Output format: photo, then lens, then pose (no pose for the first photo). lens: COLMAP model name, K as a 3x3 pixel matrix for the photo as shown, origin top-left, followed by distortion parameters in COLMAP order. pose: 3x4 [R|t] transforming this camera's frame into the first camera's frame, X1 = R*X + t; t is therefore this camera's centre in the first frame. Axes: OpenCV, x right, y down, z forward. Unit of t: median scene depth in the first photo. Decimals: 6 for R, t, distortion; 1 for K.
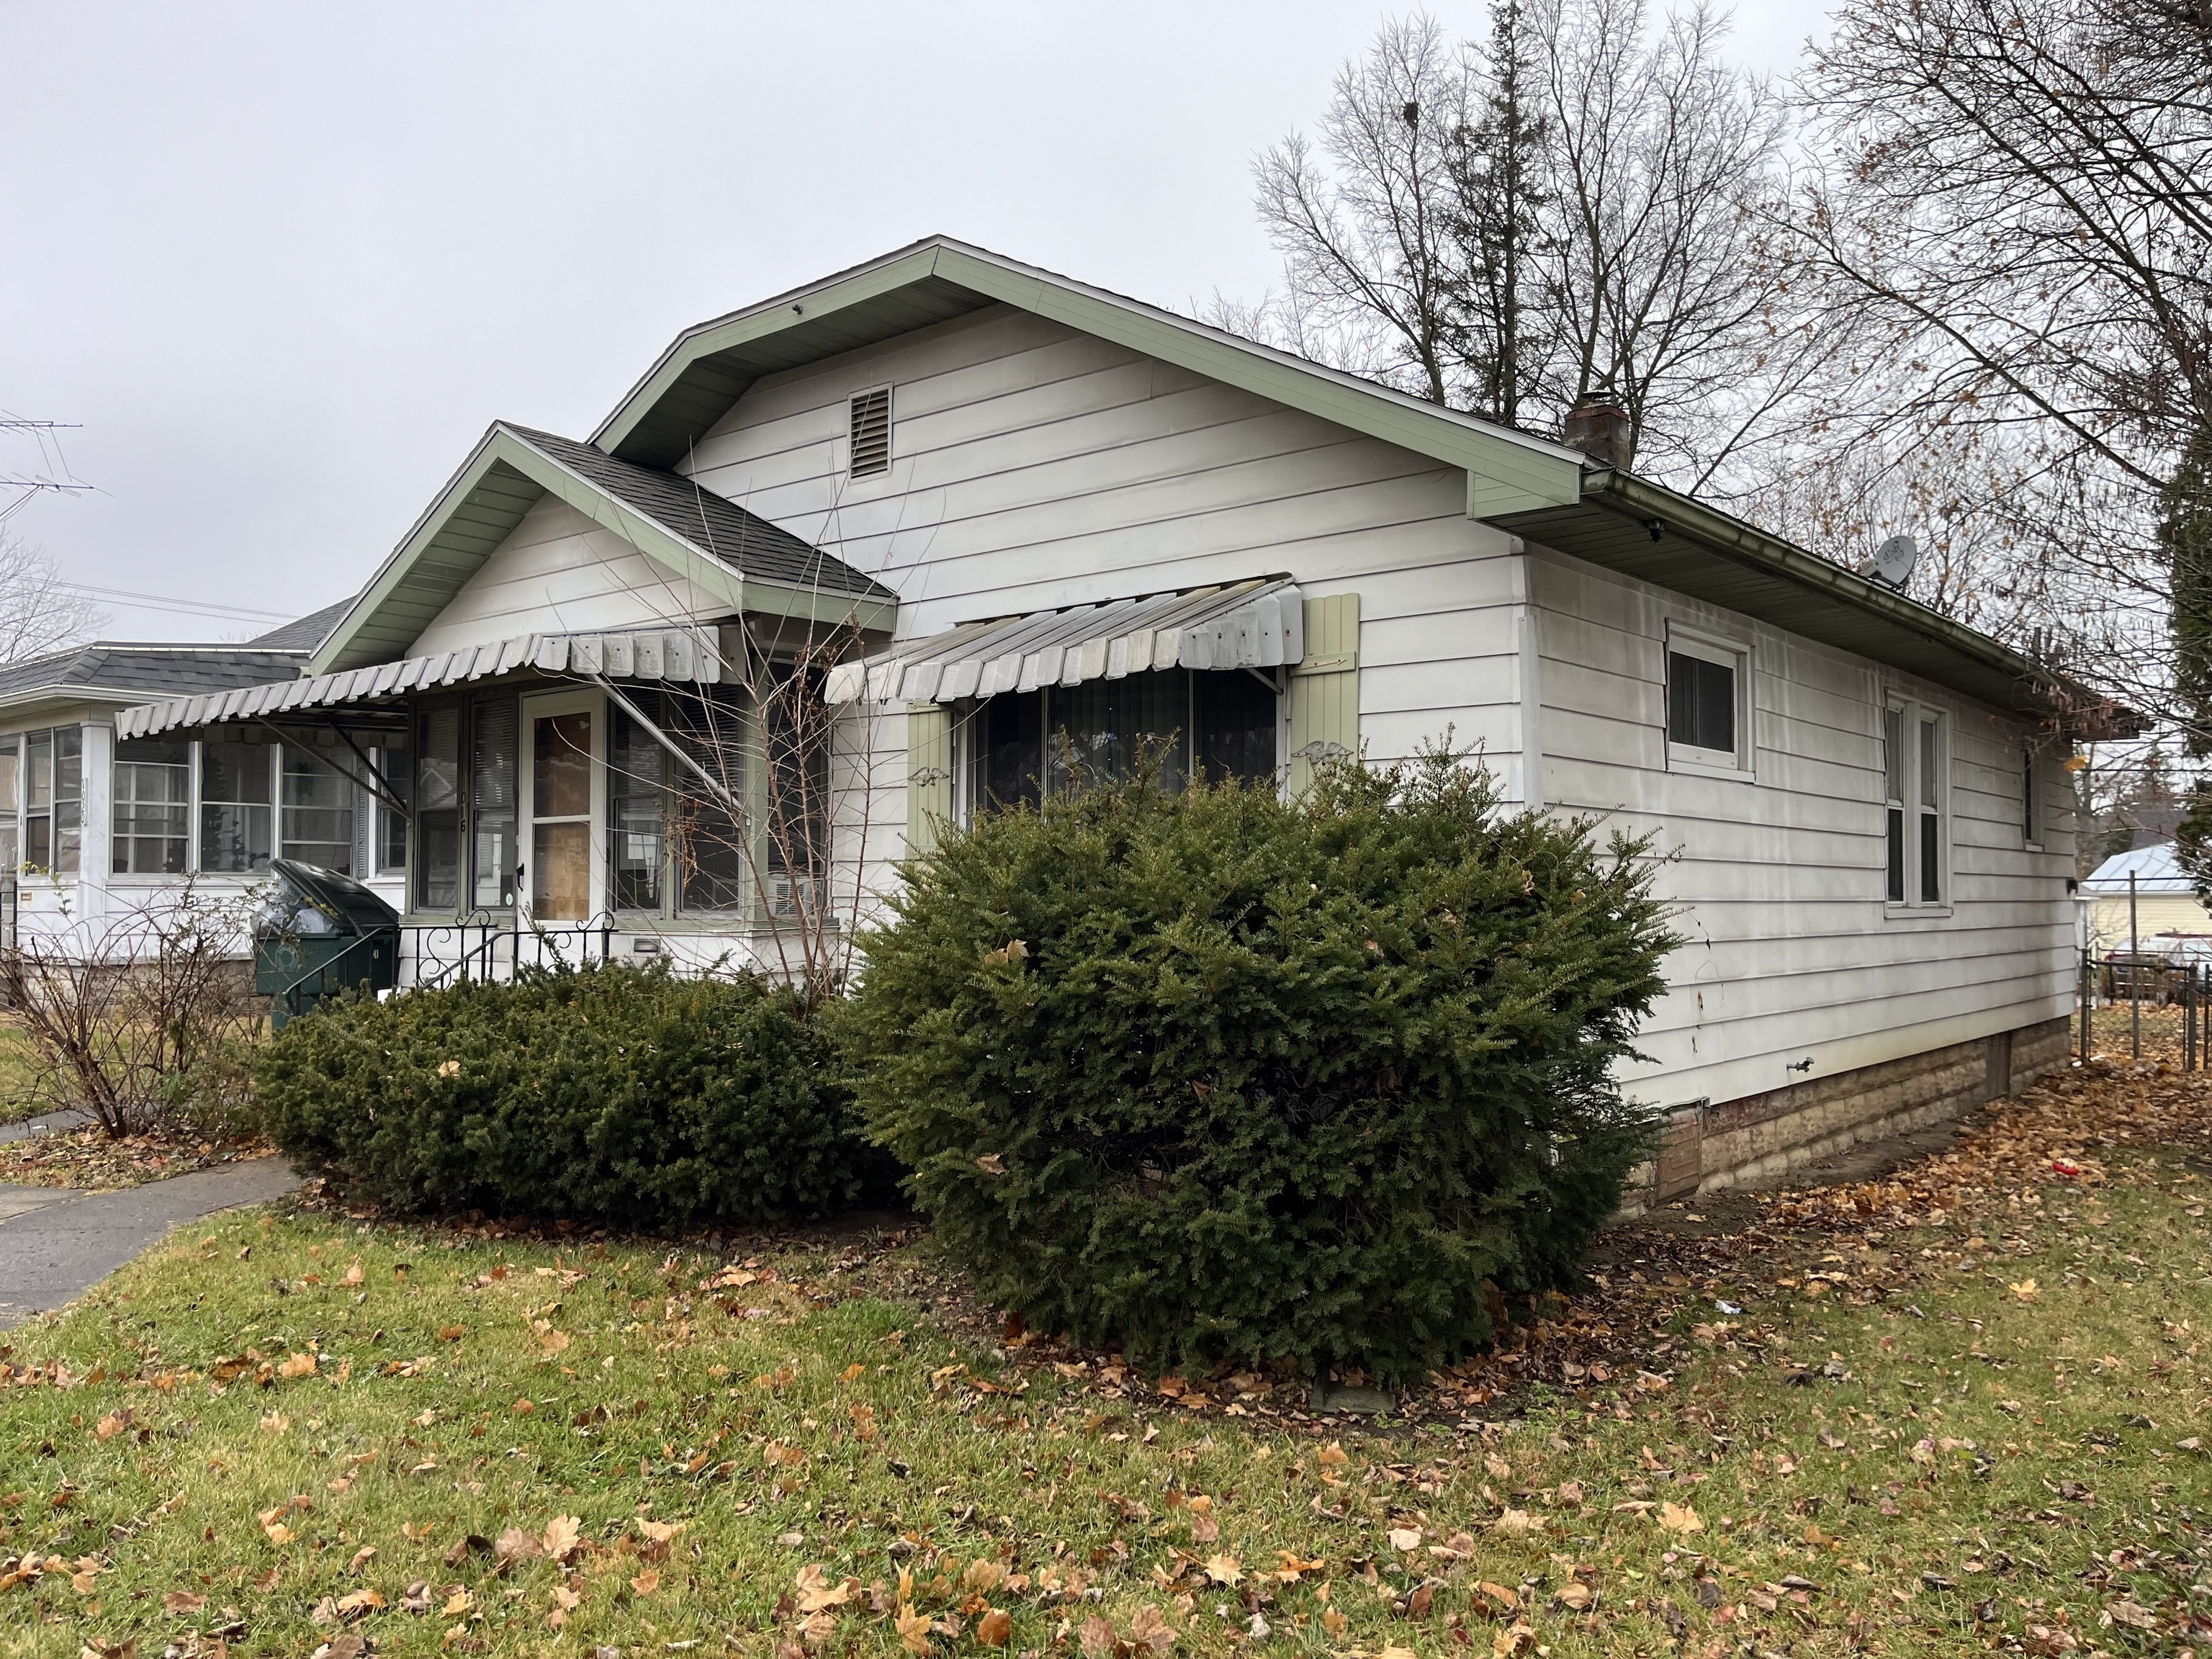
lens RADIAL K [[1663.6, 0, 1103.7], [0, 1663.6, 827.6], [0, 0, 1]] dist [0.055429, -0.071292]
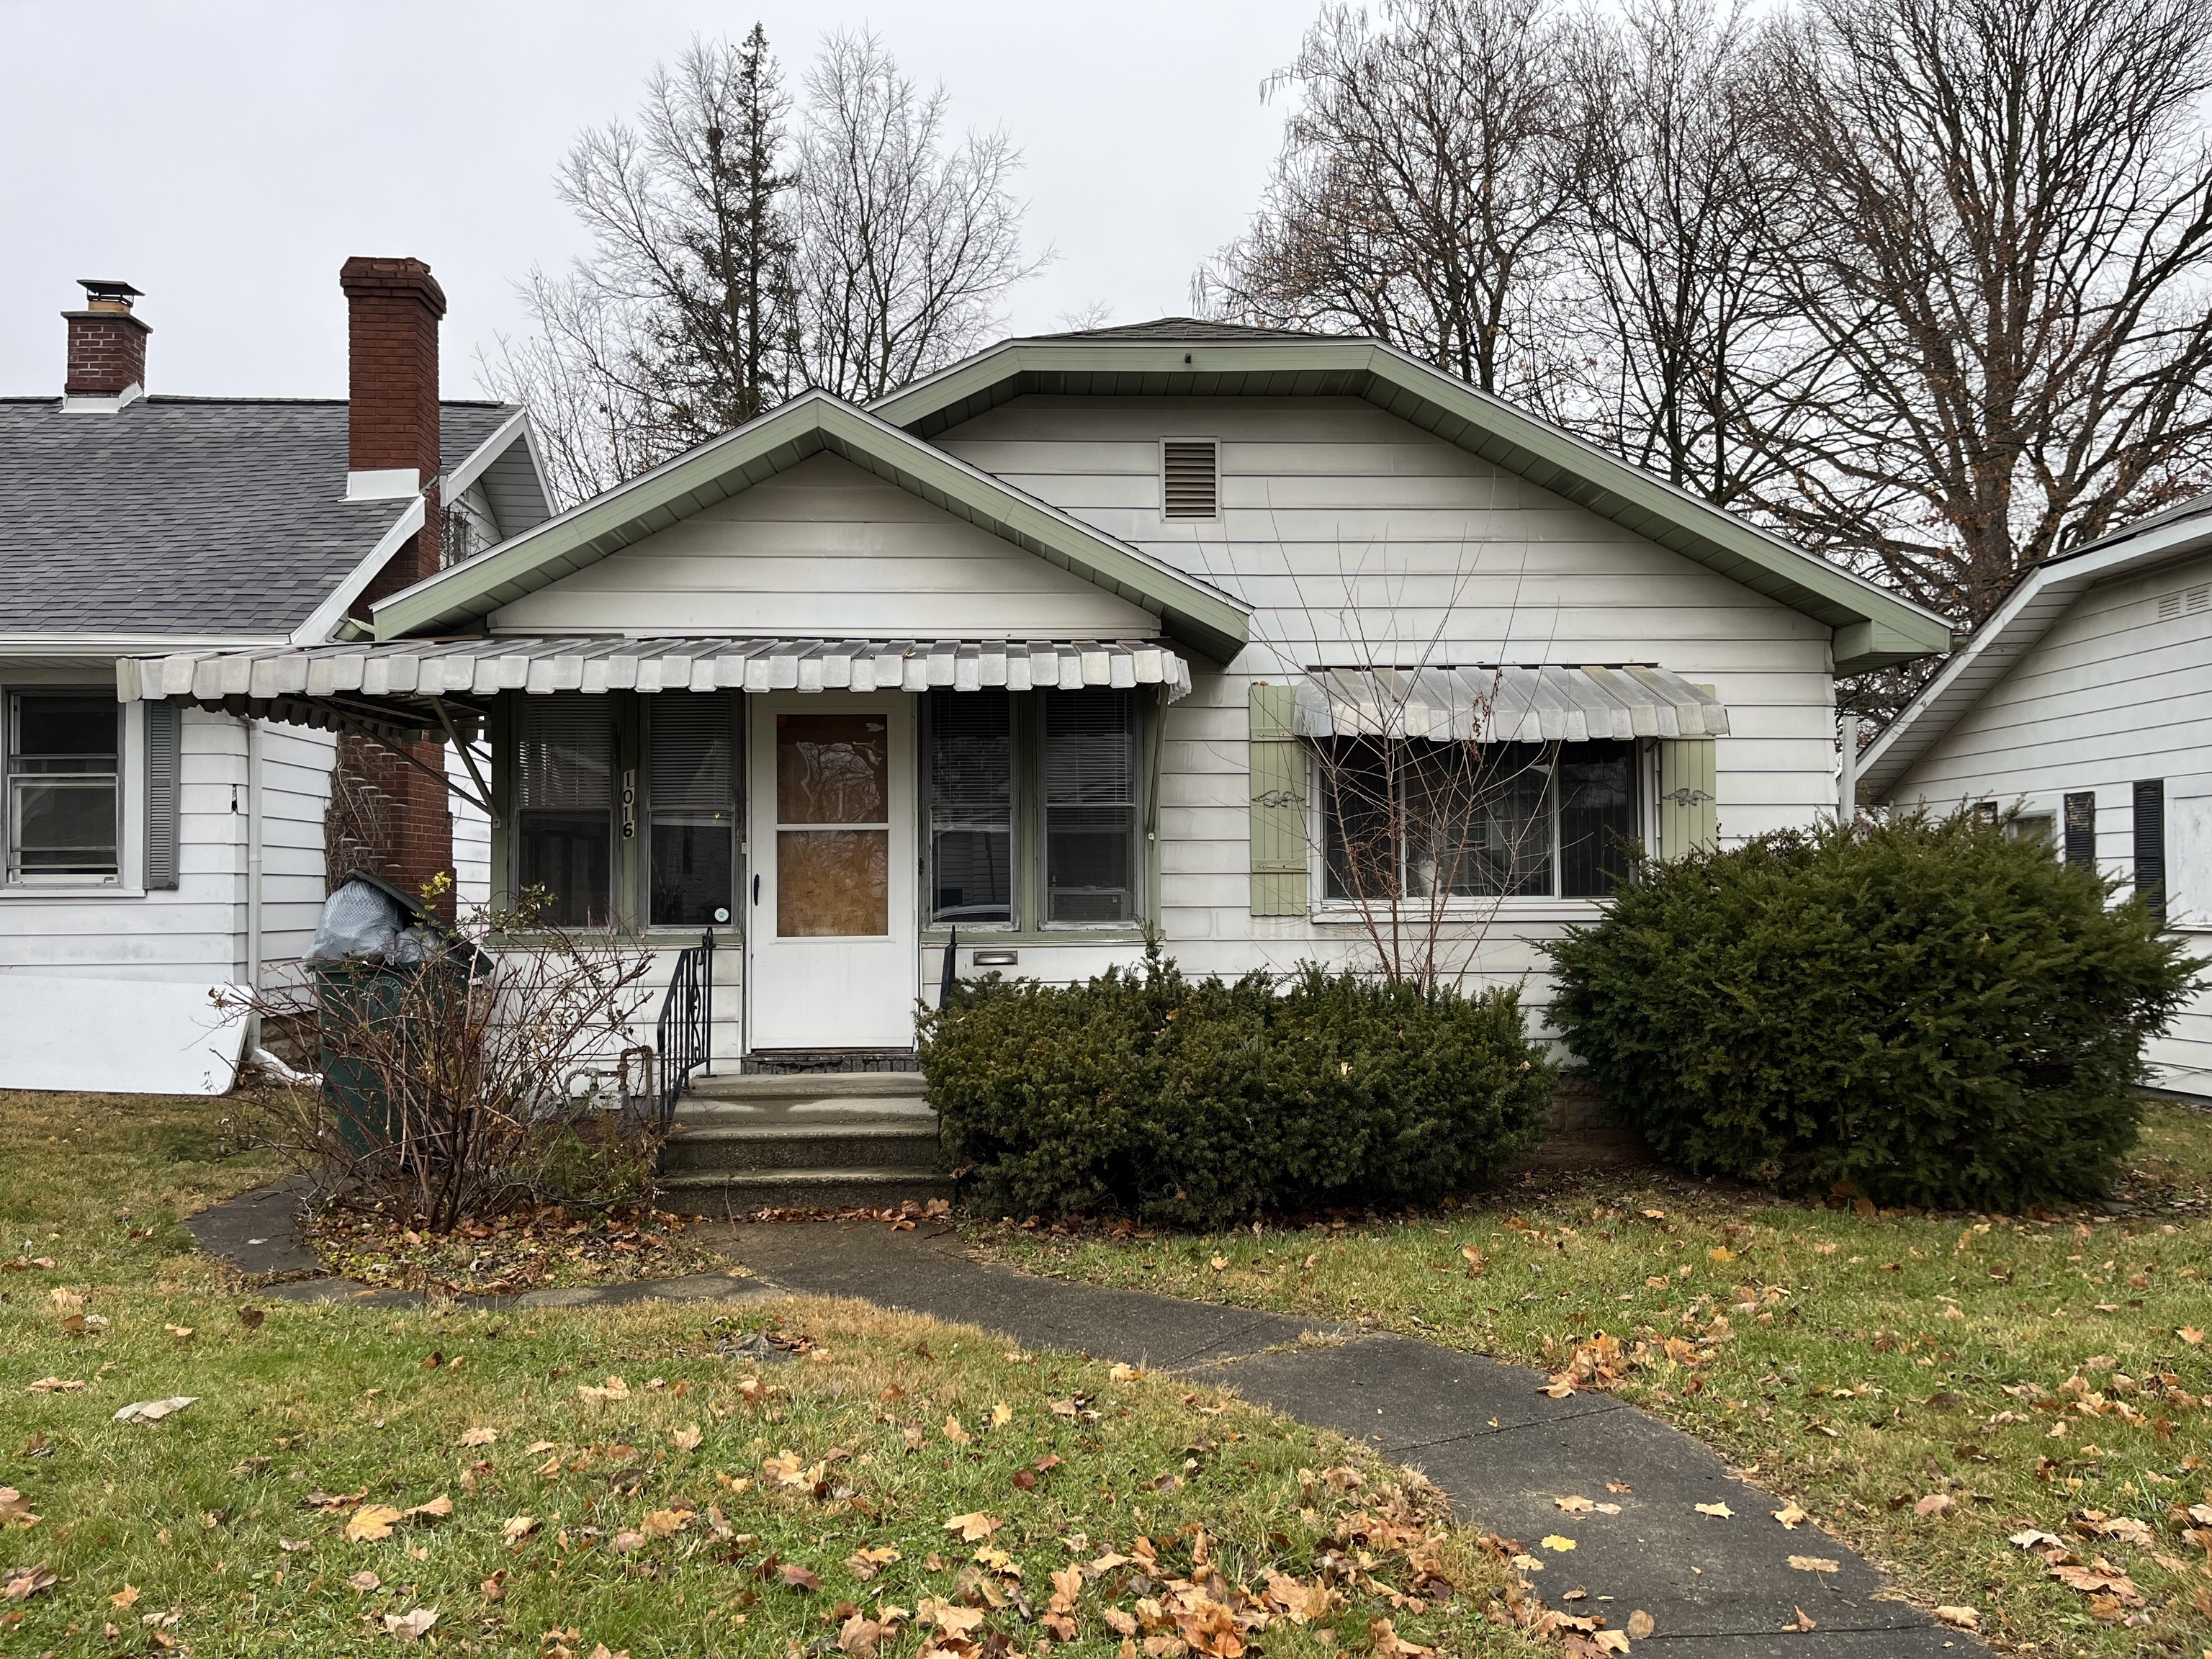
lens RADIAL K [[1663.6, 0, 1107.8], [0, 1663.6, 834.9], [0, 0, 1]] dist [0.055429, -0.071292]
pose [[0.716433, 0.014373, 0.697508, -0.934994], [-0.016151, 0.999862, -0.004014, 0.001303], [-0.697469, -0.008390, 0.716566, 0.255733]]
